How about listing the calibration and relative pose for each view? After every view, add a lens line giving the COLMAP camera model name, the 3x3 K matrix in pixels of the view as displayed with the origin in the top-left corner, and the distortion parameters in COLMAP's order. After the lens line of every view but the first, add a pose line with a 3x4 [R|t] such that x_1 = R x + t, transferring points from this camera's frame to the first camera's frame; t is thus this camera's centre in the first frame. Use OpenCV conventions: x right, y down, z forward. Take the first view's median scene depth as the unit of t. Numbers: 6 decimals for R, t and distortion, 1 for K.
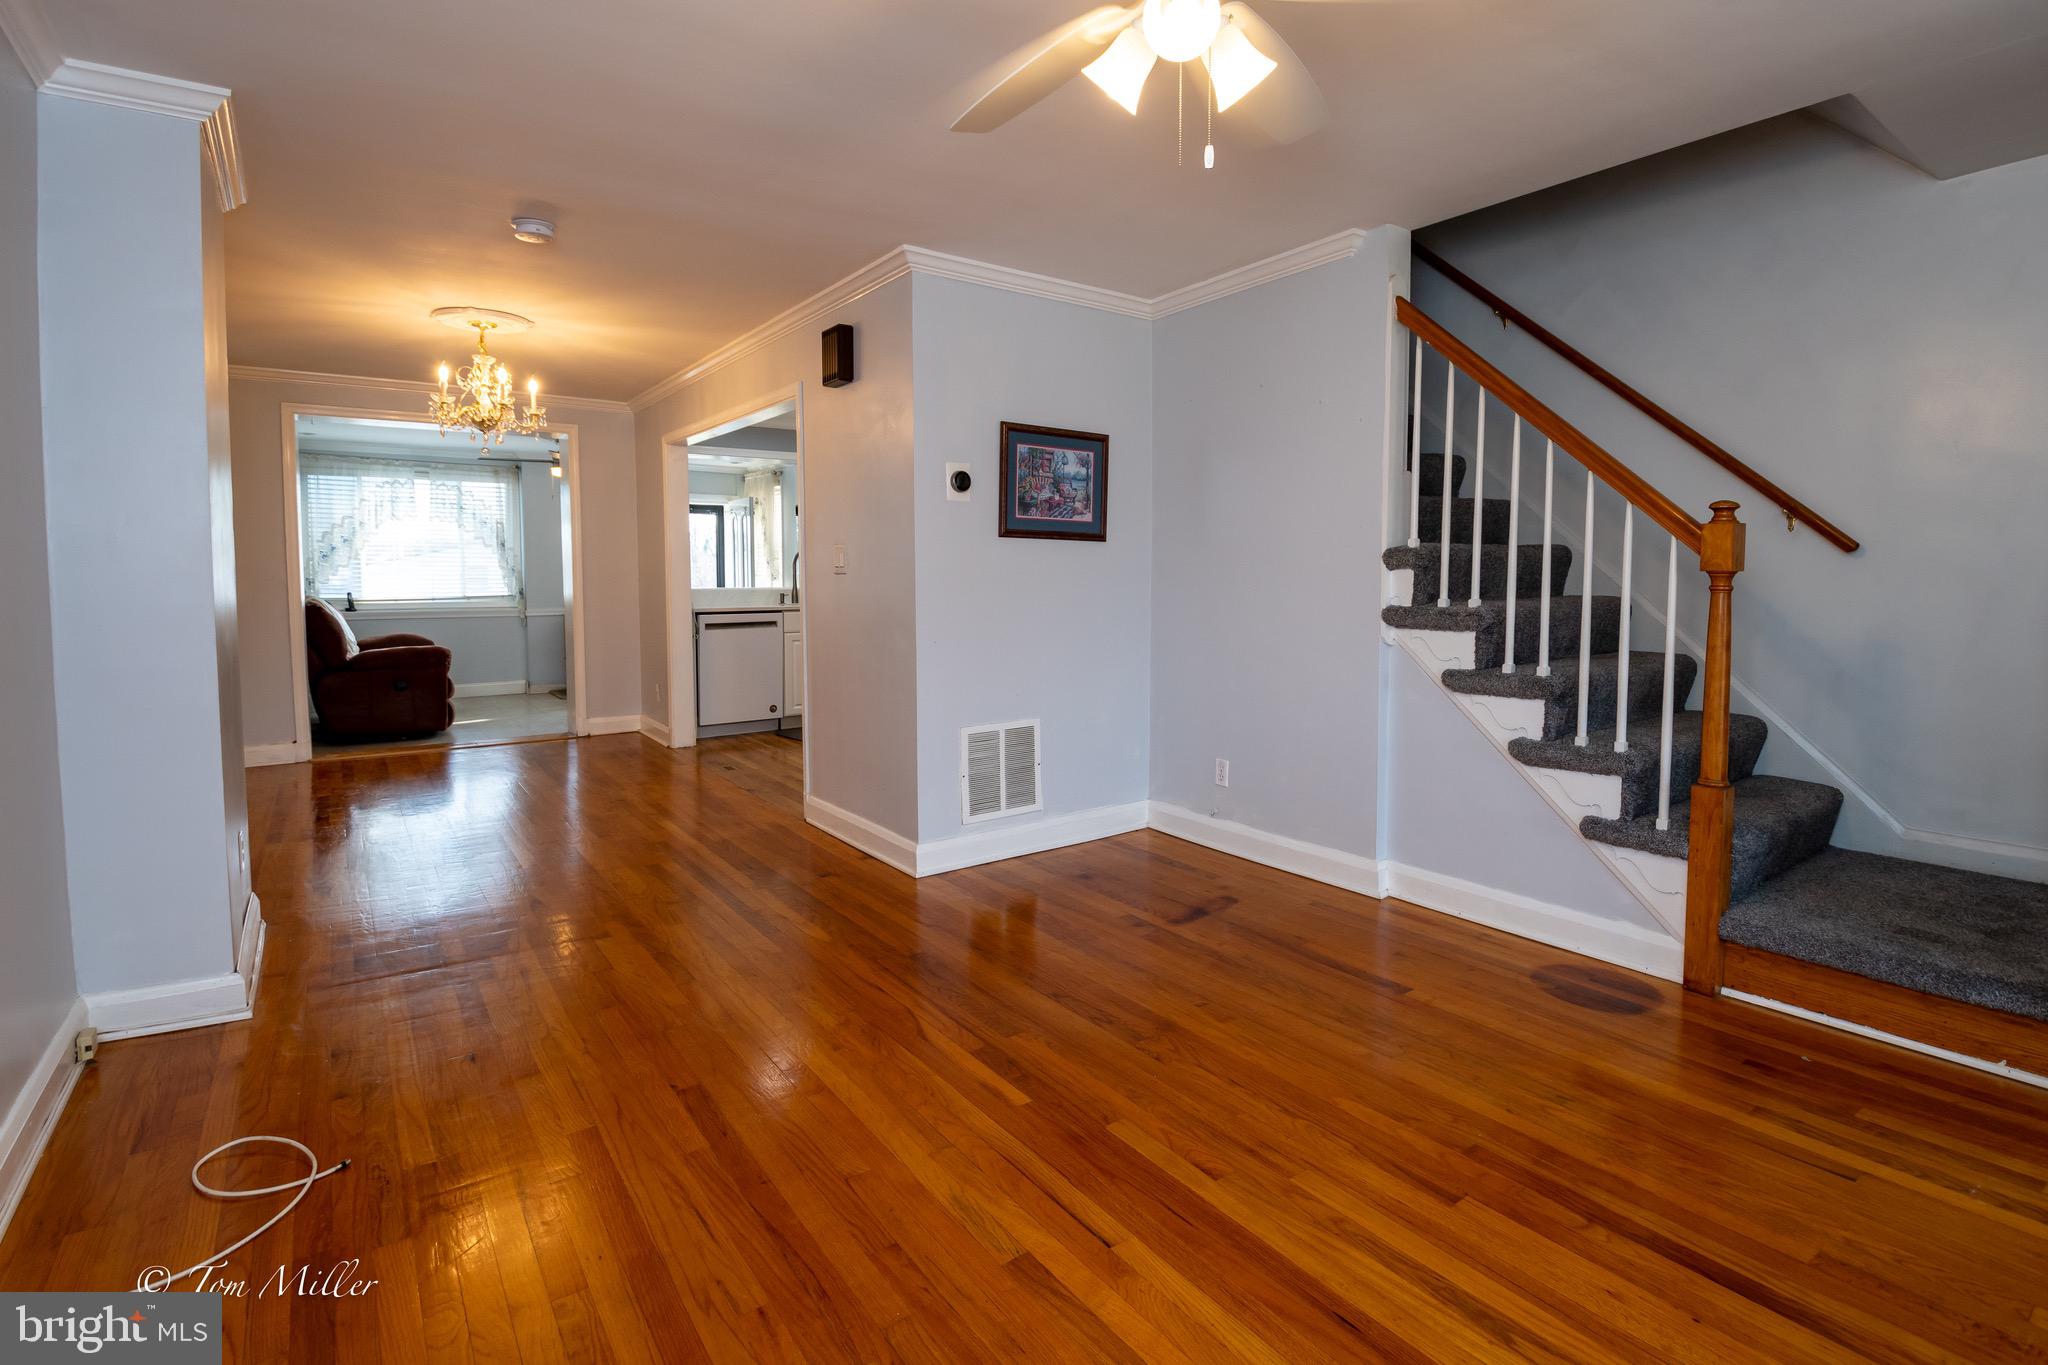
lens RADIAL K [[974.3, 0, 1092.9], [0, 974.3, 639.7], [0, 0, 1]] dist [-0.004039, -0.001077]
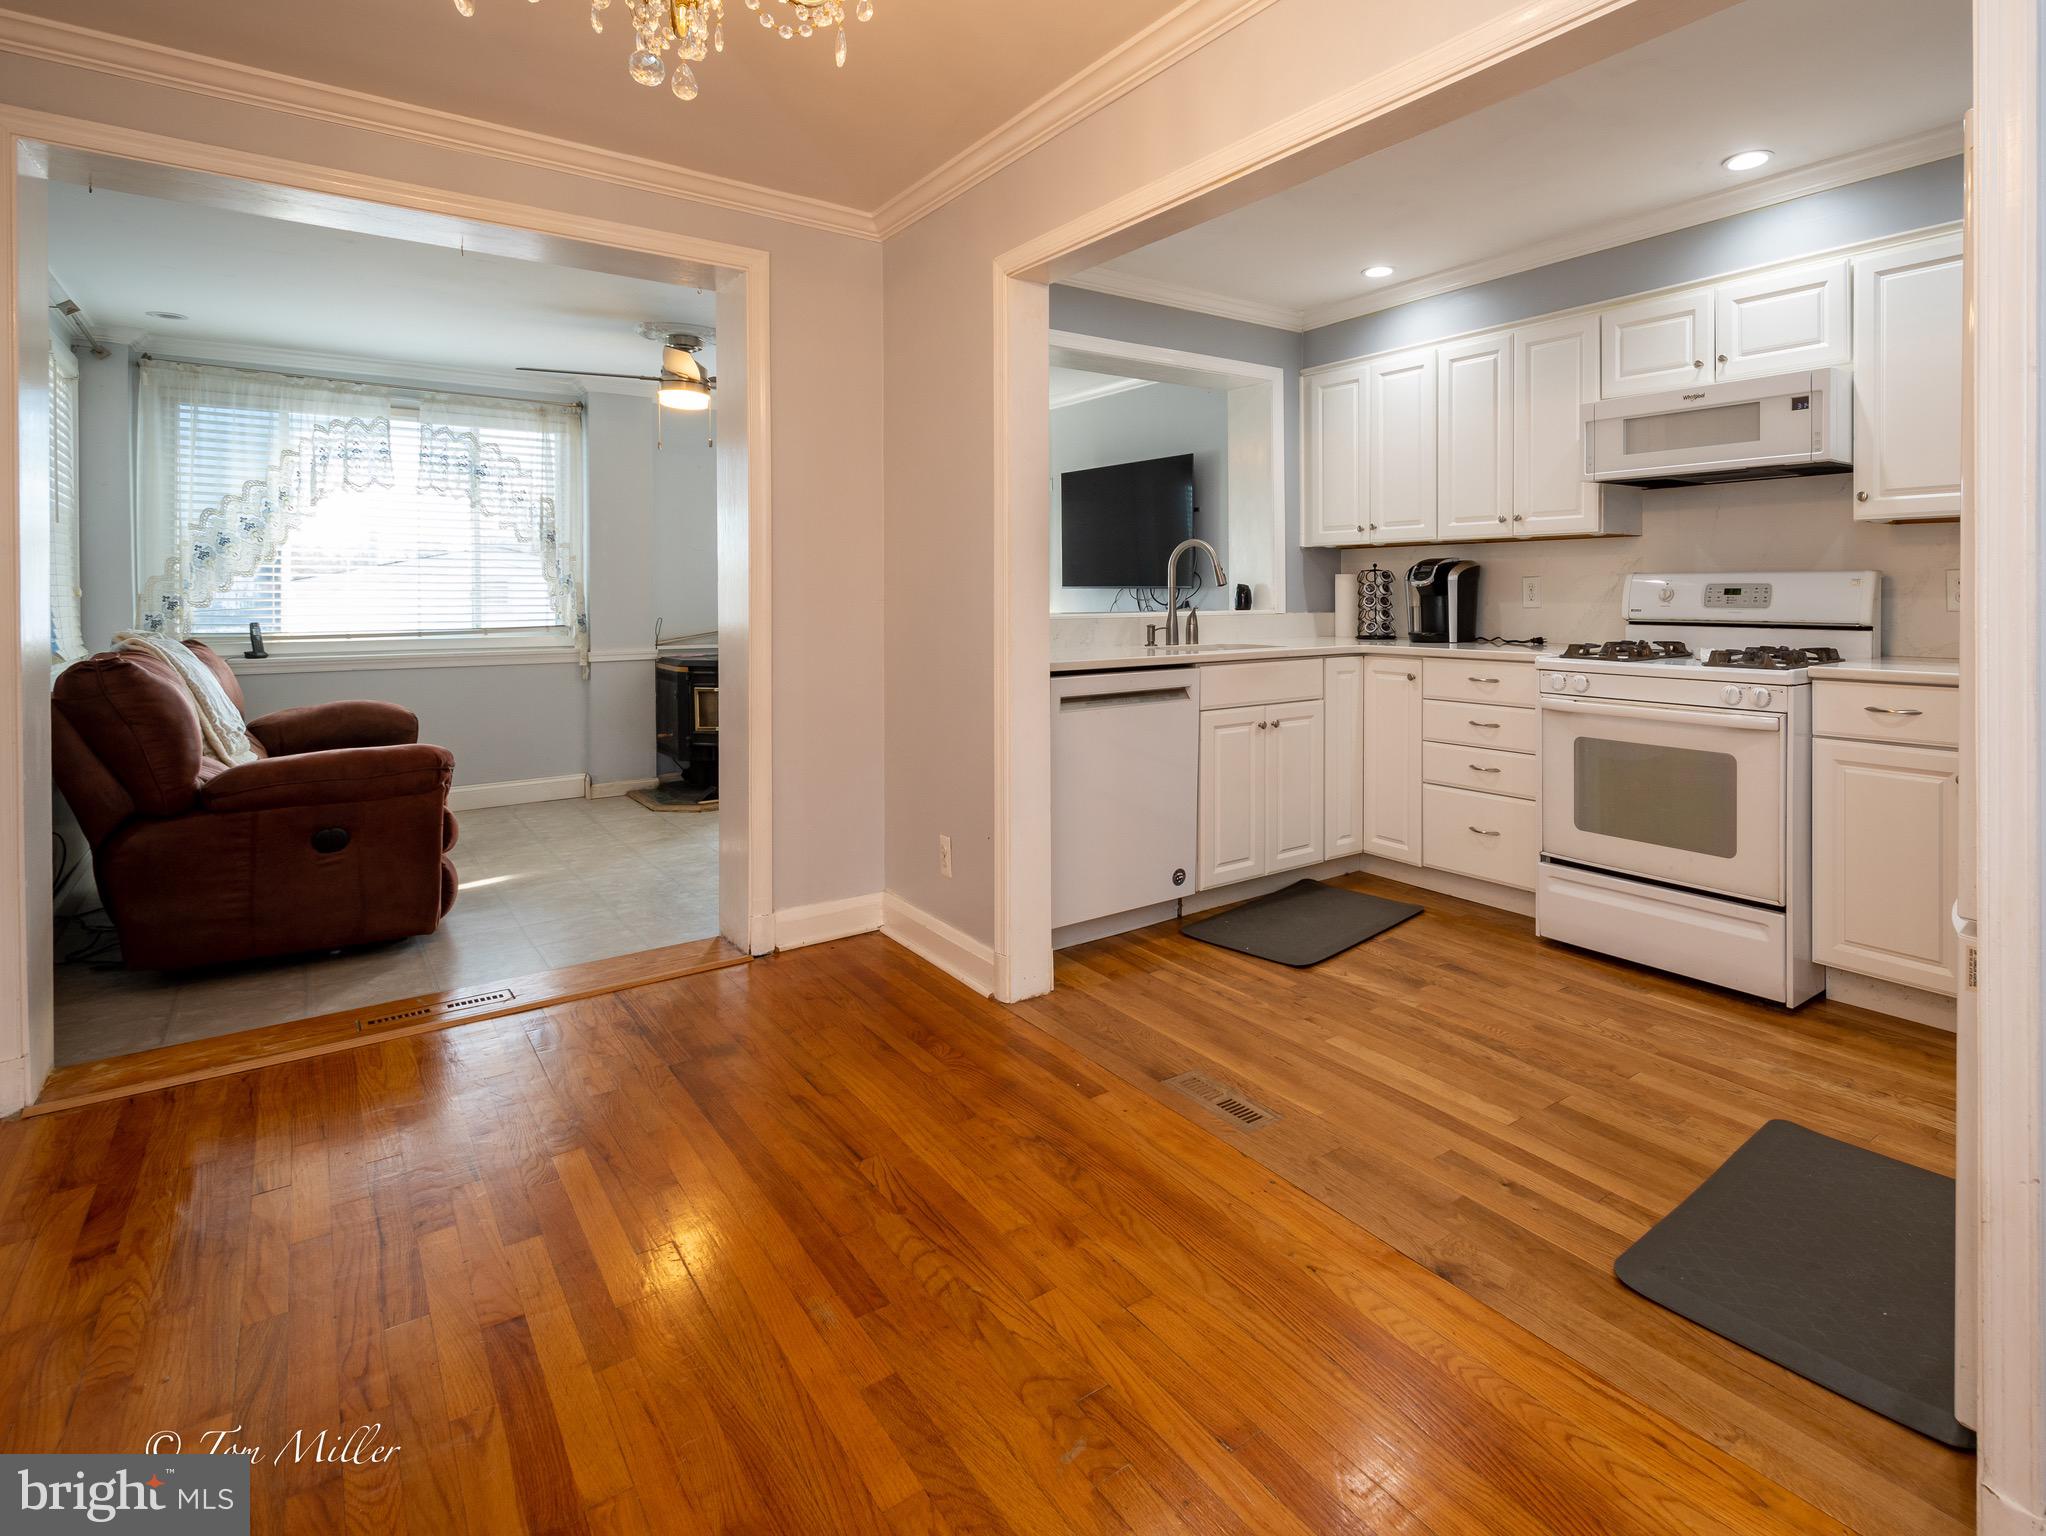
lens RADIAL K [[1067.2, 0, 1256.4], [0, 1067.2, 608.3], [0, 0, 1]] dist [0.002114, -0.000661]
pose [[0.997829, -0.002527, 0.065807, -0.575780], [0.005872, 0.998697, -0.050692, -0.053654], [-0.065593, 0.050968, 0.996544, 0.858415]]
